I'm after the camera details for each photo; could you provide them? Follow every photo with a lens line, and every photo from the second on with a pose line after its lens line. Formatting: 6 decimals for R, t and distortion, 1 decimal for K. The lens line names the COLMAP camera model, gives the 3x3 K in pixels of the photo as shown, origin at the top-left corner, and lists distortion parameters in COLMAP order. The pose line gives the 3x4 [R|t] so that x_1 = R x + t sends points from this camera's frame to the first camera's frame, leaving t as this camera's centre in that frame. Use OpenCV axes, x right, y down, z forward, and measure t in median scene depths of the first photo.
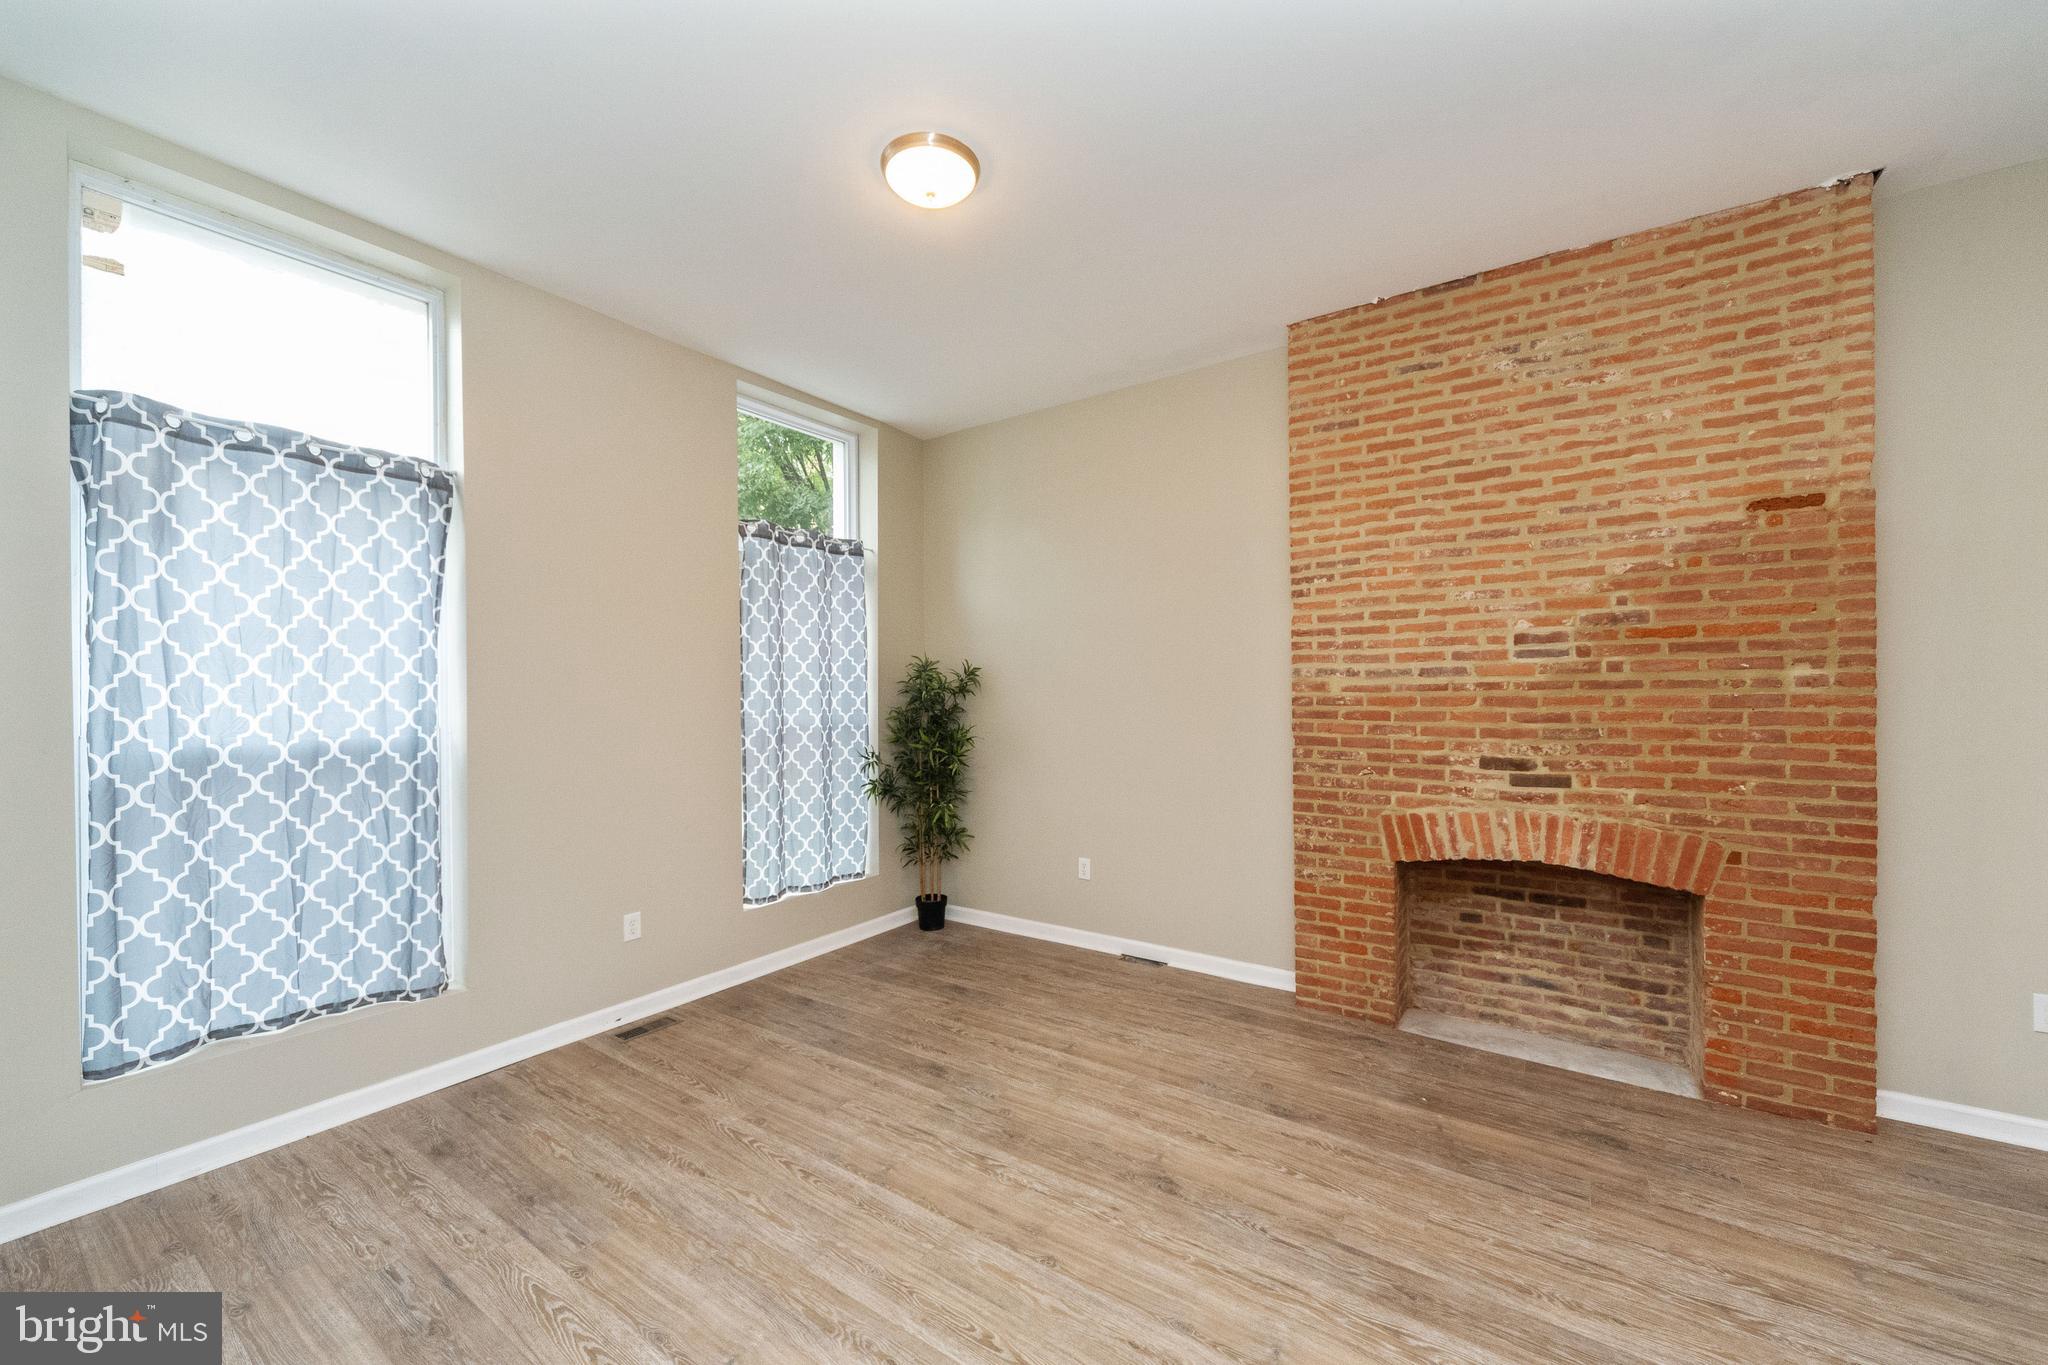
lens RADIAL K [[785.8, 0, 1076.0], [0, 785.8, 688.2], [0, 0, 1]] dist [-0.001385, 0.000131]
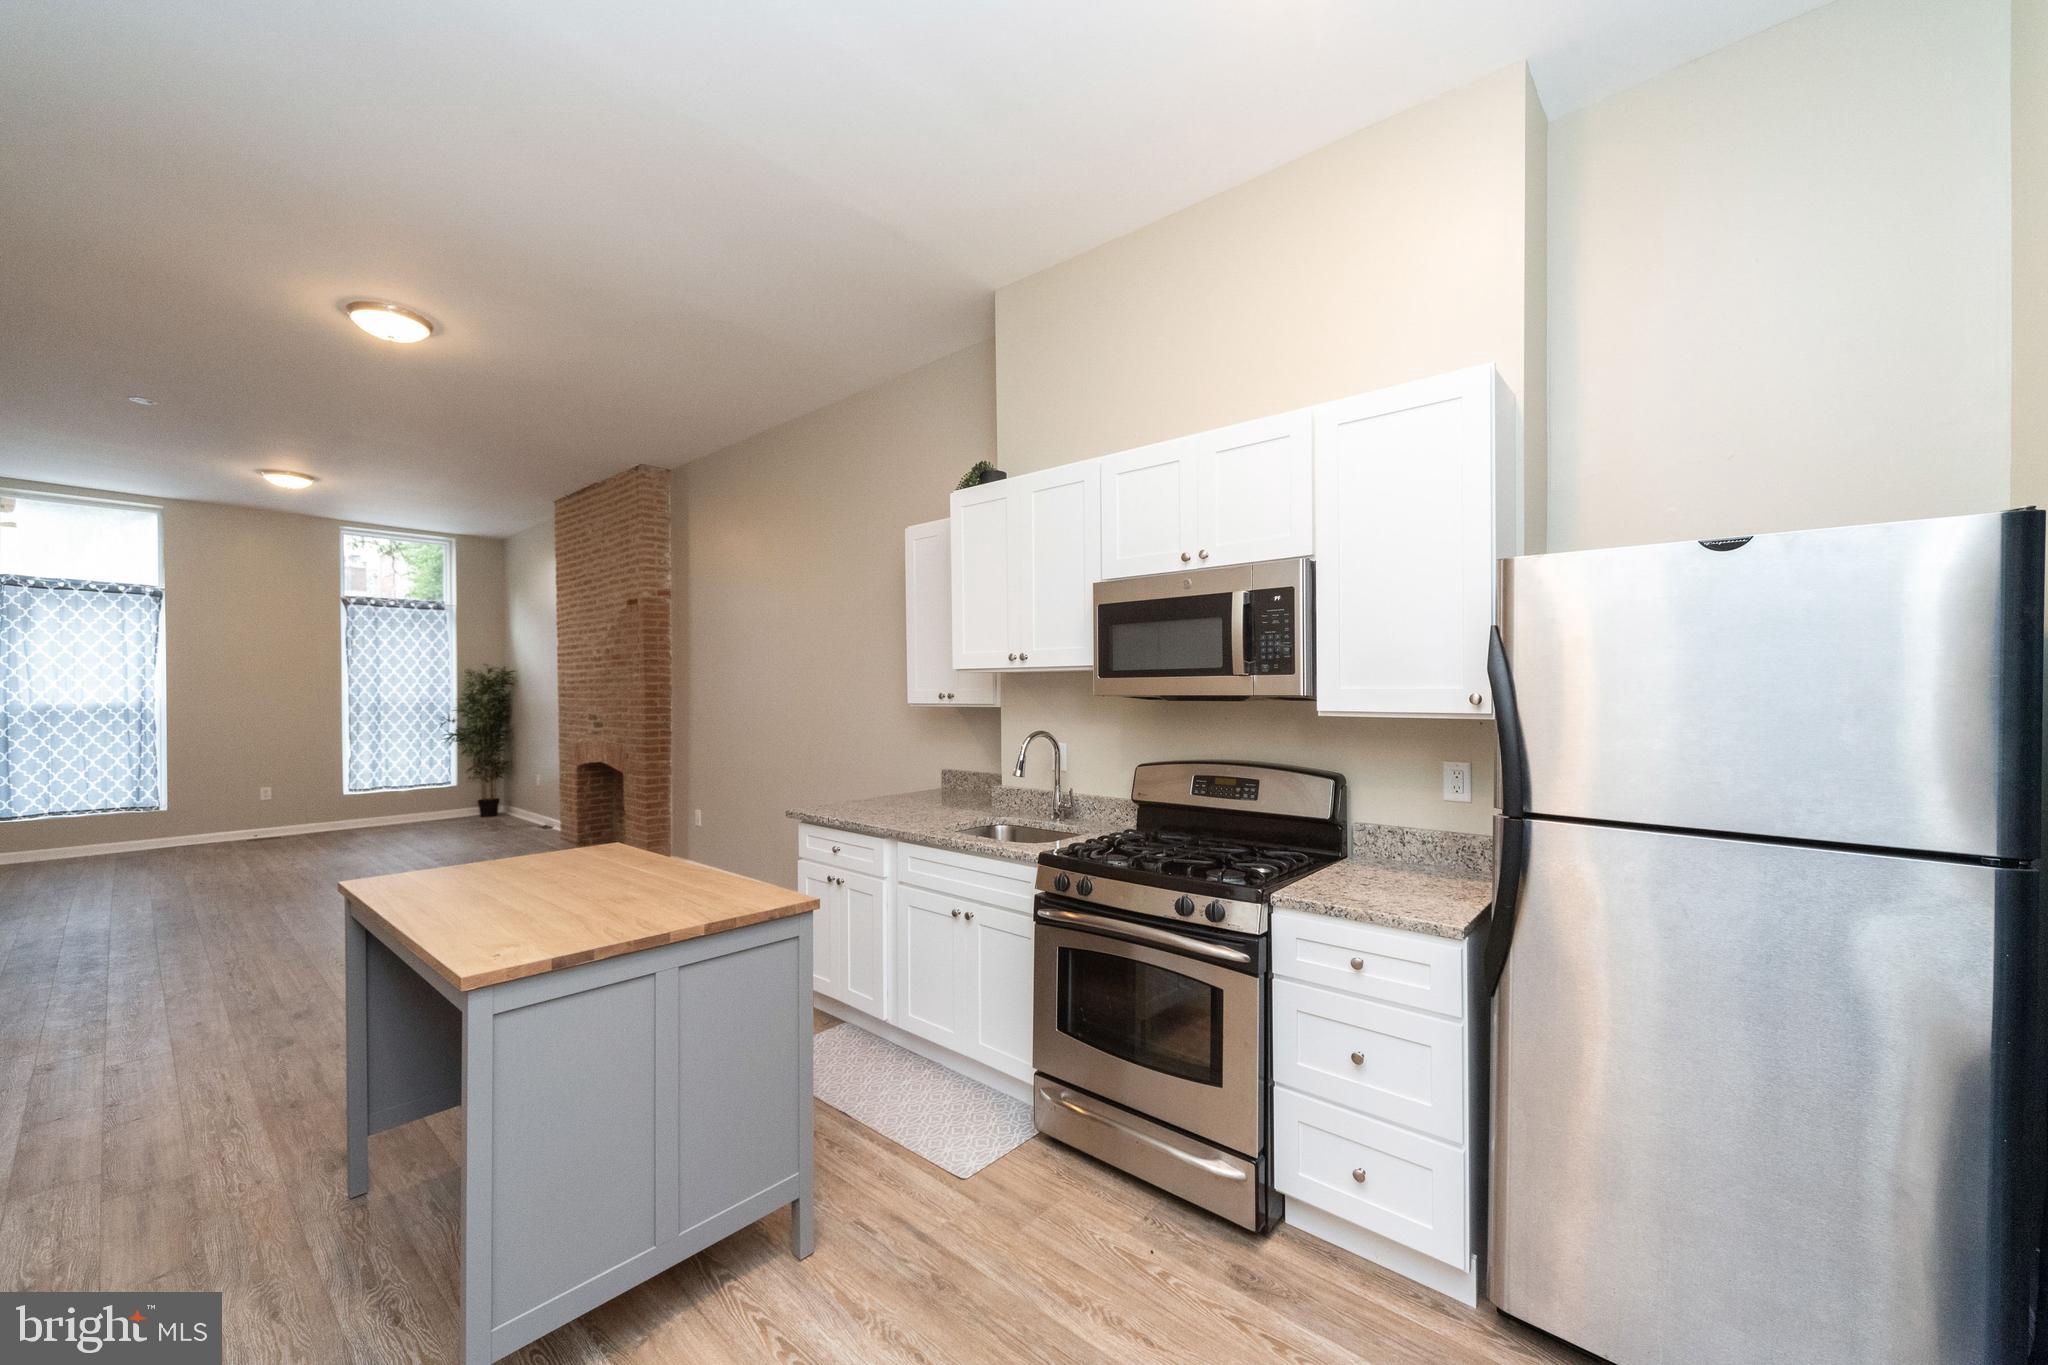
lens RADIAL K [[806.8, 0, 1073.6], [0, 806.8, 688.5], [0, 0, 1]] dist [0.001819, -0.000060]
pose [[0.993914, -0.005019, -0.110043, 2.362461], [0.004970, 0.999987, -0.000720, 0.039637], [0.110046, 0.000169, 0.993927, -1.191260]]
